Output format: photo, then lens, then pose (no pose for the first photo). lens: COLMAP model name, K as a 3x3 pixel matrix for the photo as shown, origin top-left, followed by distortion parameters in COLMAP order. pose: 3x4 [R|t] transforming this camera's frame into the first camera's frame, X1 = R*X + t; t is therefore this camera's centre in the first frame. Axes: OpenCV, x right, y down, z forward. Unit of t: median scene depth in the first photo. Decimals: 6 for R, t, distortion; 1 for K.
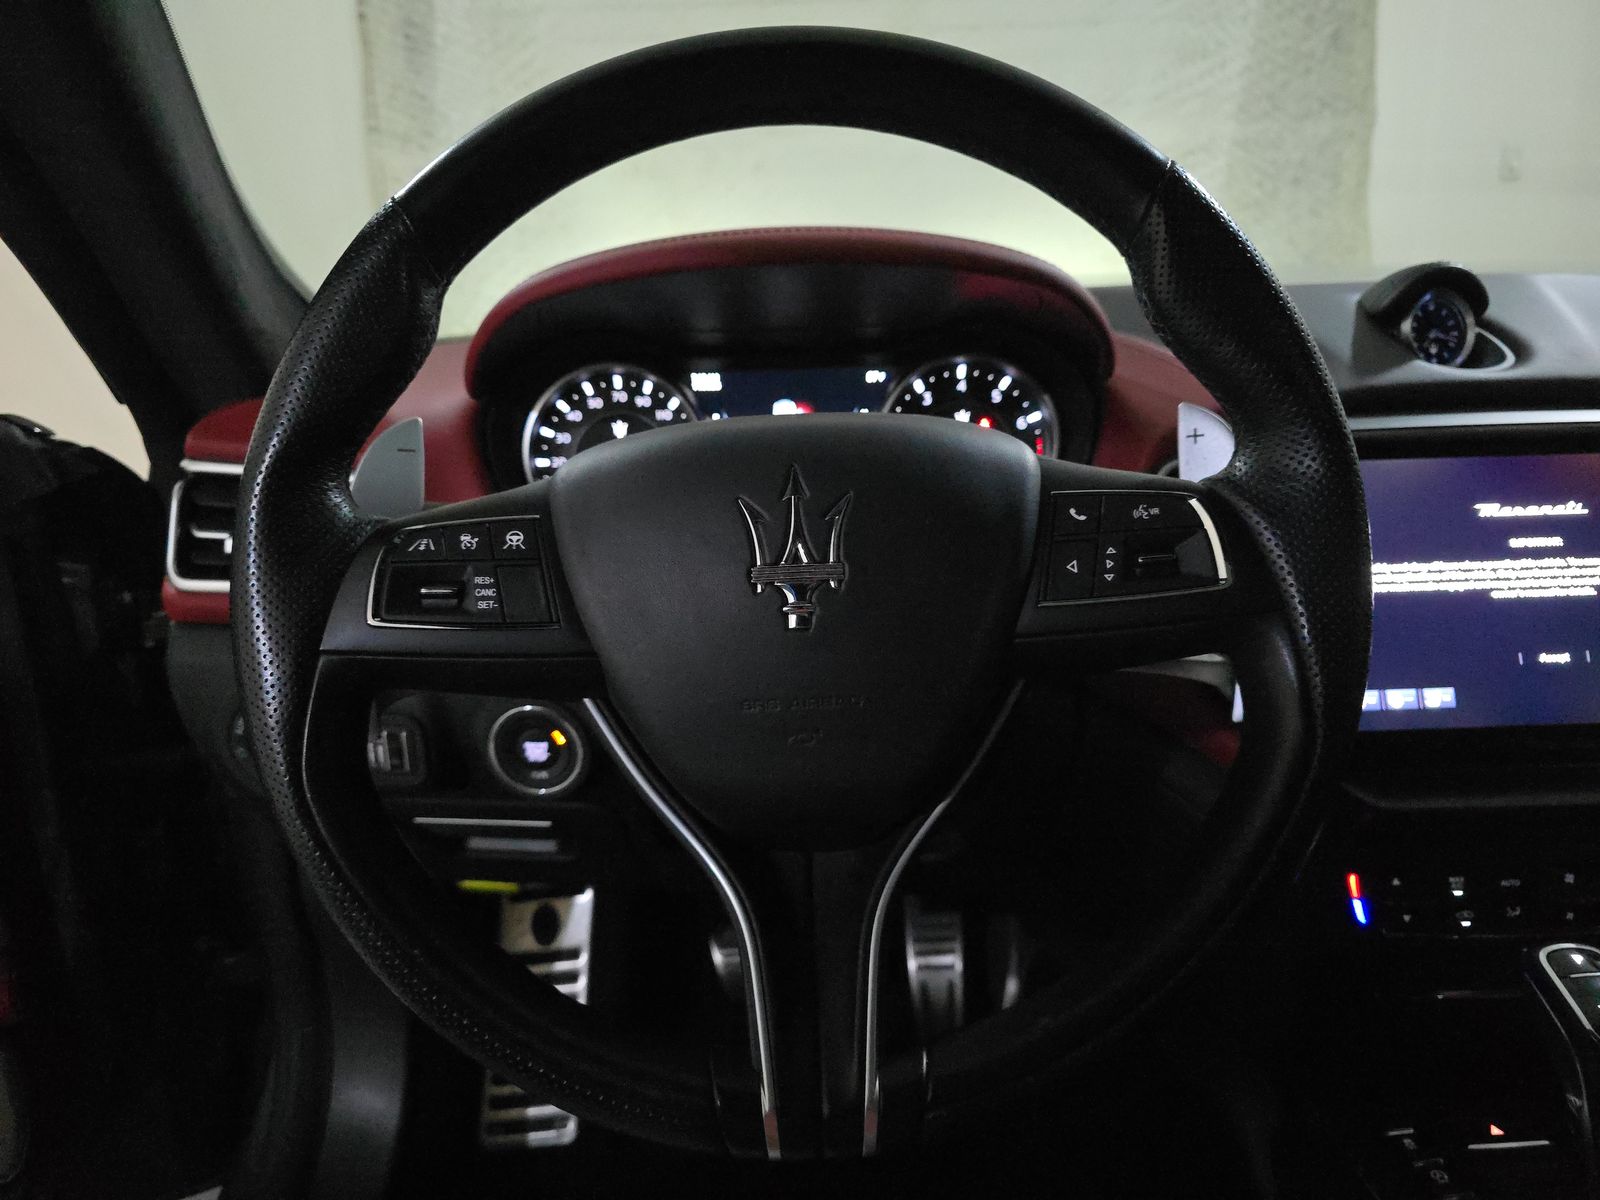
lens RADIAL K [[1072.7, 0, 794.2], [0, 1072.7, 592.9], [0, 0, 1]] dist [0.025937, -0.011213]
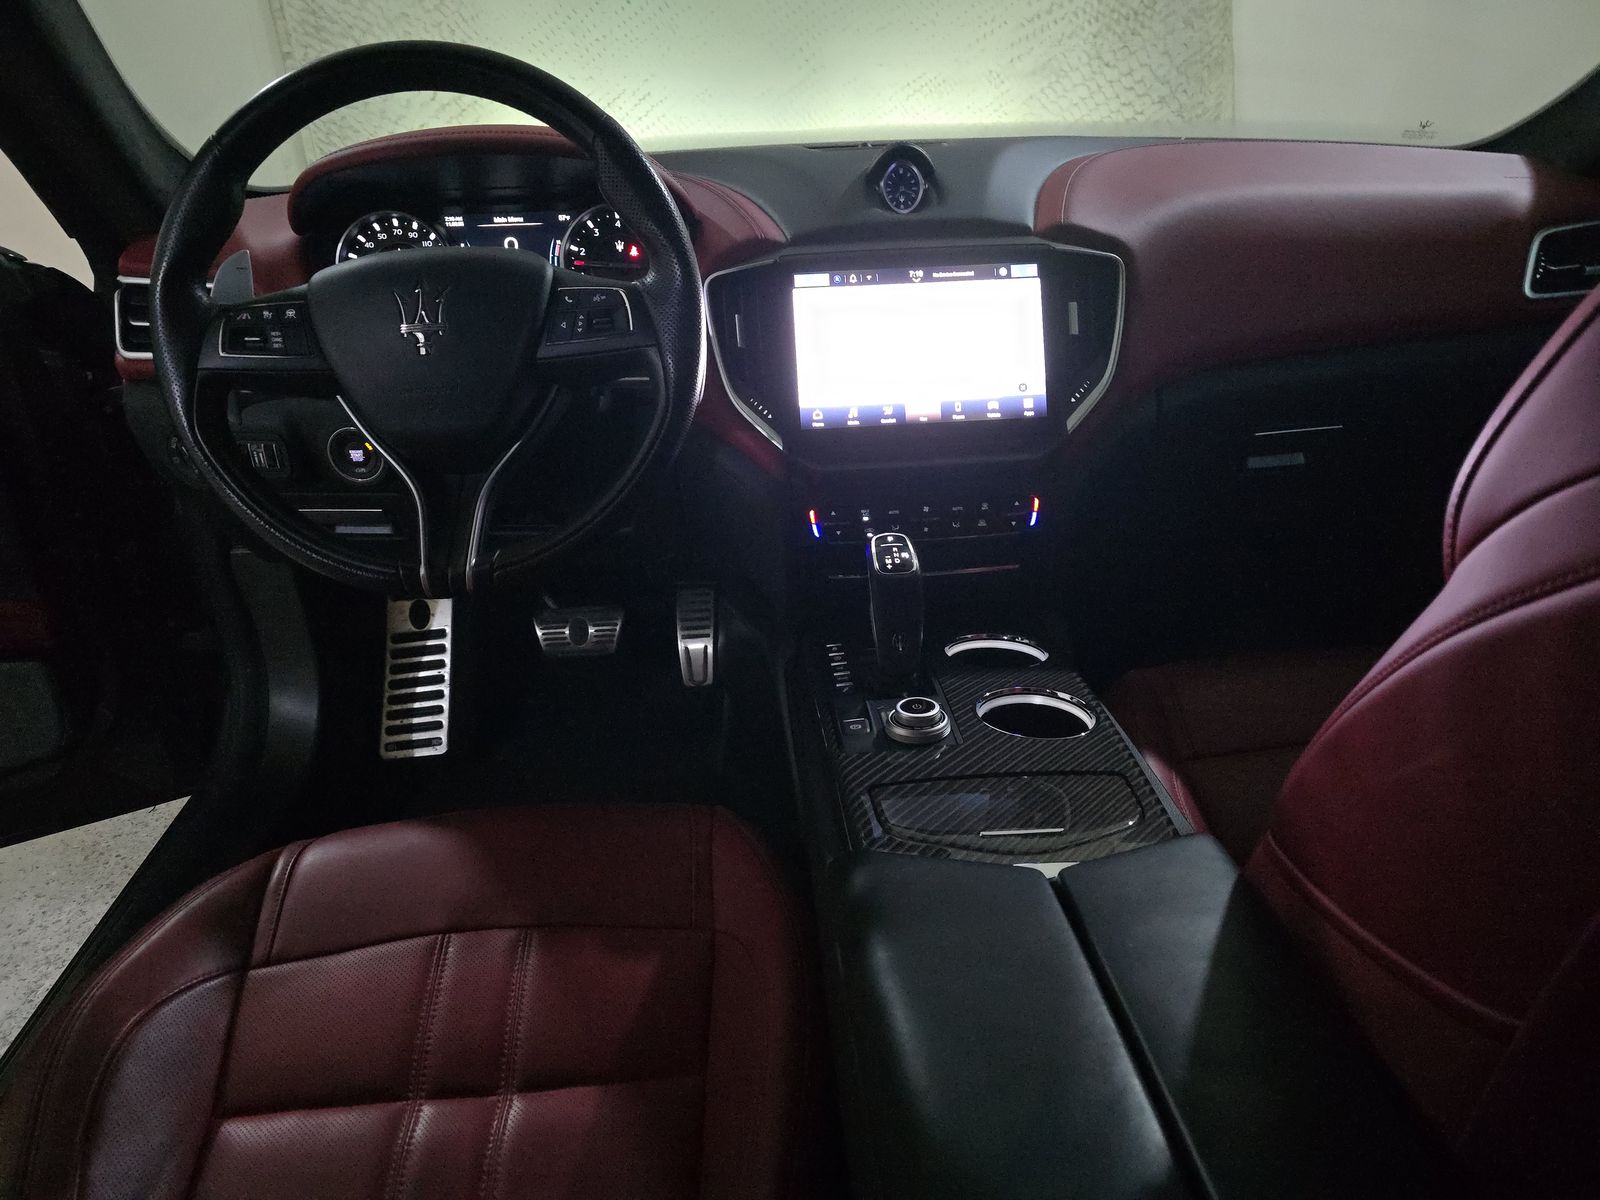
lens RADIAL K [[1072.7, 0, 800.3], [0, 1072.7, 608.7], [0, 0, 1]] dist [0.025937, -0.011213]
pose [[0.999395, -0.018613, 0.029391, 0.385281], [0.013182, 0.984441, 0.175220, 0.093979], [-0.032195, -0.174726, 0.984091, -0.693190]]
